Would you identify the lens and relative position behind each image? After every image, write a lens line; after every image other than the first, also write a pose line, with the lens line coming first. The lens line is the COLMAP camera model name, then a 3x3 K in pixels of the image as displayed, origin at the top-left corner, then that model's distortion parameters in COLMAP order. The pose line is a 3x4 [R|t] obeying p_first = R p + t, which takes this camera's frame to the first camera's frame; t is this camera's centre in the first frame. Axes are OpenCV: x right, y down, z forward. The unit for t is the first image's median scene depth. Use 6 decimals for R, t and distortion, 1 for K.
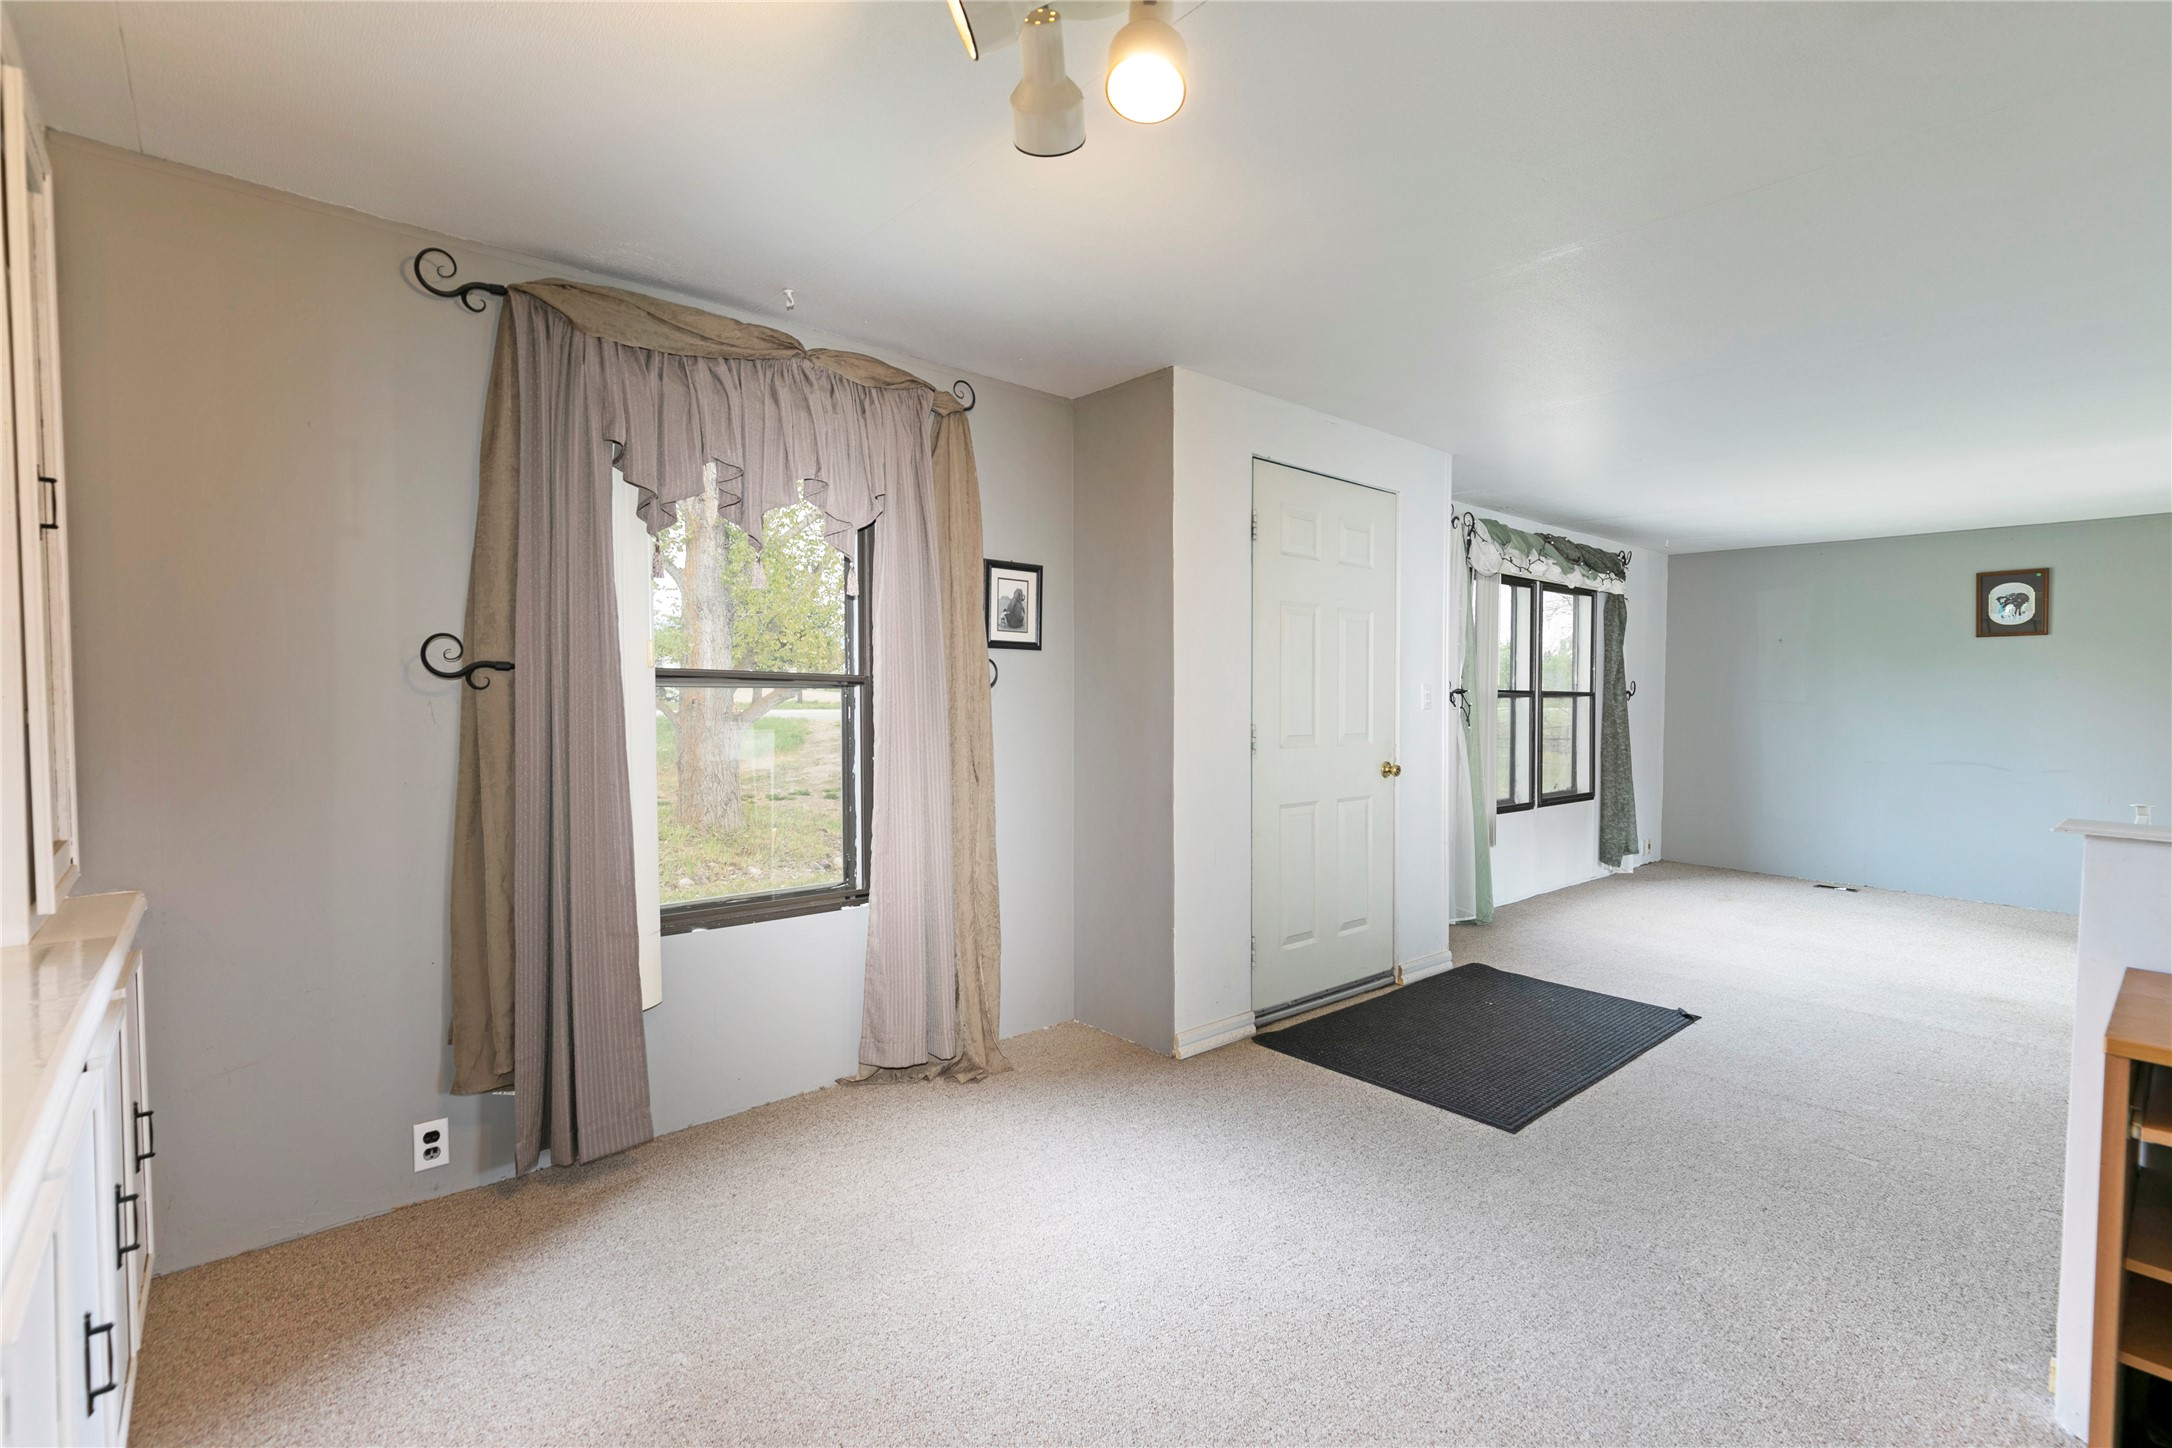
lens RADIAL K [[987.1, 0, 1092.9], [0, 987.1, 720.2], [0, 0, 1]] dist [-0.000931, 0.000156]
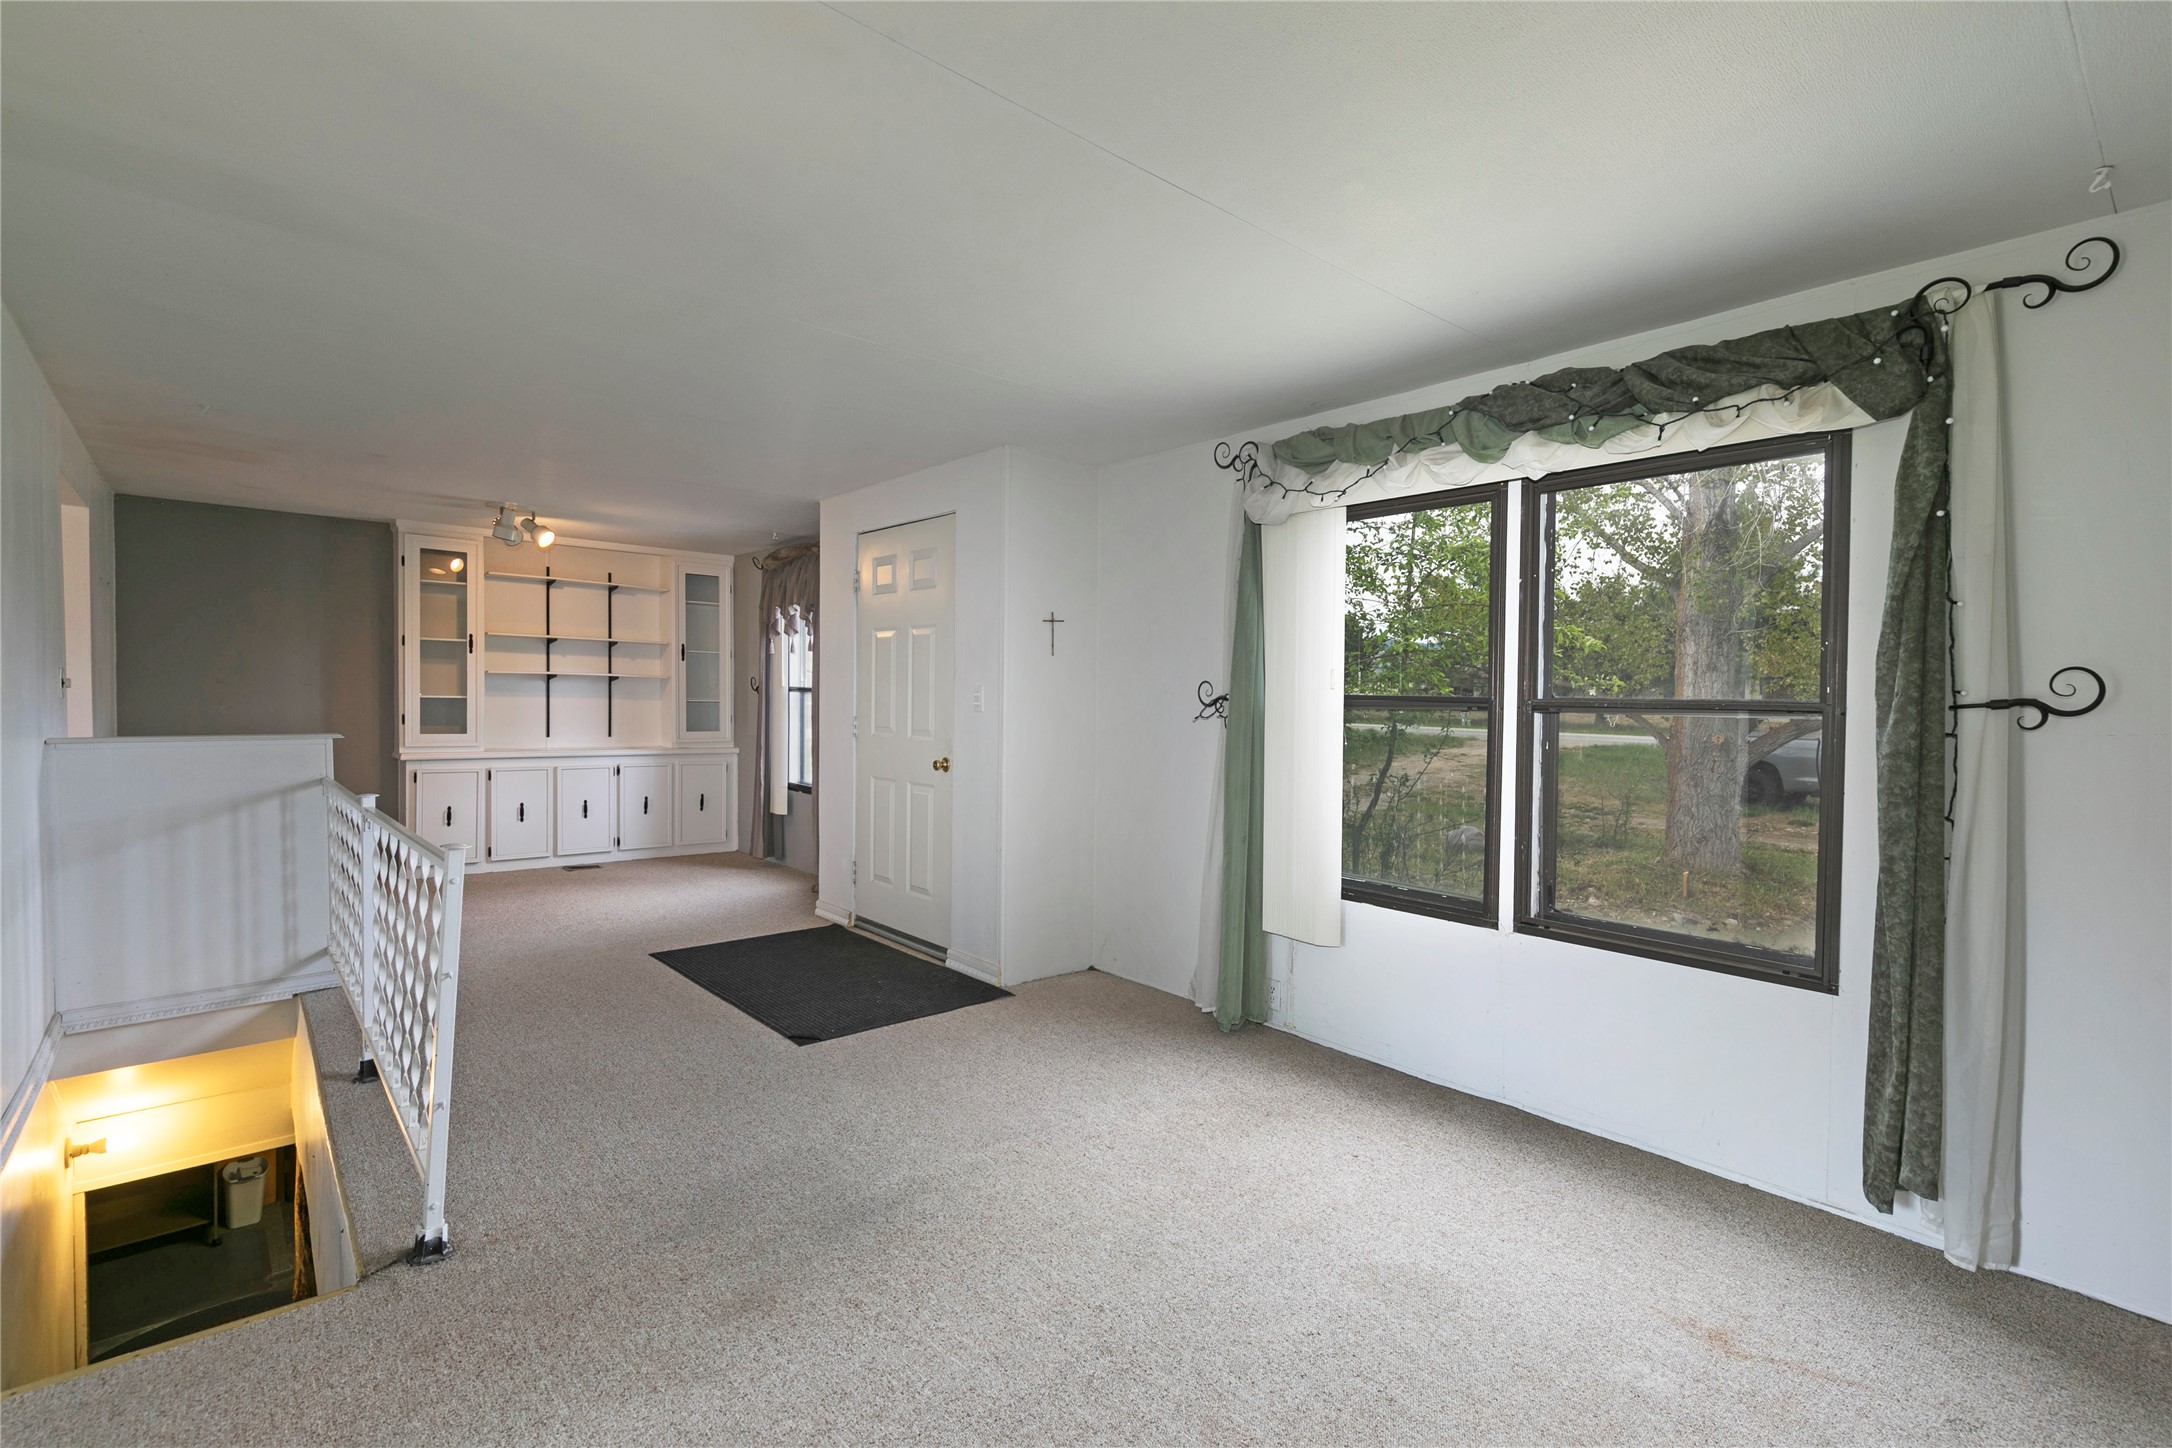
lens RADIAL K [[987.1, 0, 1098.3], [0, 987.1, 725.8], [0, 0, 1]] dist [-0.000931, 0.000156]
pose [[0.009224, 0.014500, -0.999852, 1.309436], [-0.051558, 0.998572, 0.014006, -0.015226], [0.998627, 0.051421, 0.009958, 1.080156]]
